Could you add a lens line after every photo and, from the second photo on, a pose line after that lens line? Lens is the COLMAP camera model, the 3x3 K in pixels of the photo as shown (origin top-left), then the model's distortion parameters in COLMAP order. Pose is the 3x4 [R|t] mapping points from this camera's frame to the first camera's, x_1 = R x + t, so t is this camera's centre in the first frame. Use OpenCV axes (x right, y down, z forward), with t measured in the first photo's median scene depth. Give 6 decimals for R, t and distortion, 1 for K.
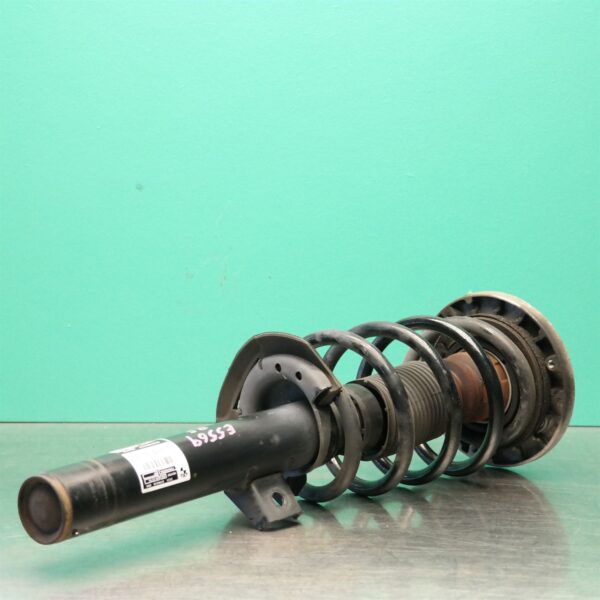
lens RADIAL K [[2045.0, 0, 300.4], [0, 2045.0, 299.4], [0, 0, 1]] dist [0.336116, 0.000000]
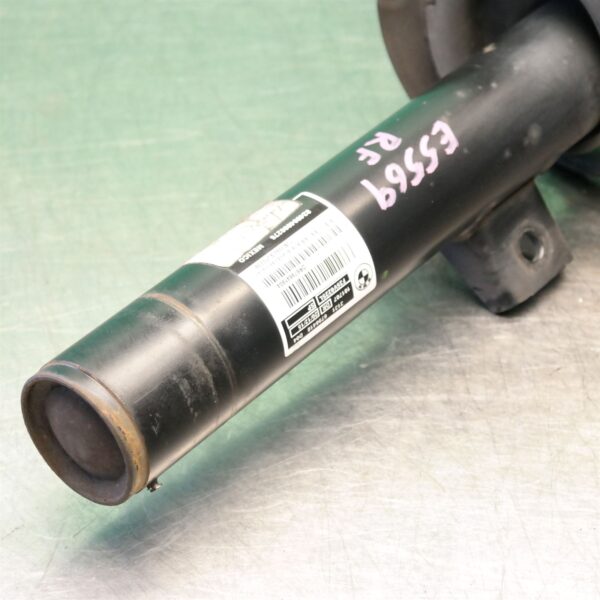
lens RADIAL K [[2045.0, 0, 301.1], [0, 2045.0, 299.3], [0, 0, 1]] dist [0.336116, 0.000000]
pose [[0.999257, -0.007794, 0.037738, -0.085409], [-0.012109, 0.866217, 0.499522, -0.139144], [-0.036582, -0.499608, 0.865479, 0.571075]]
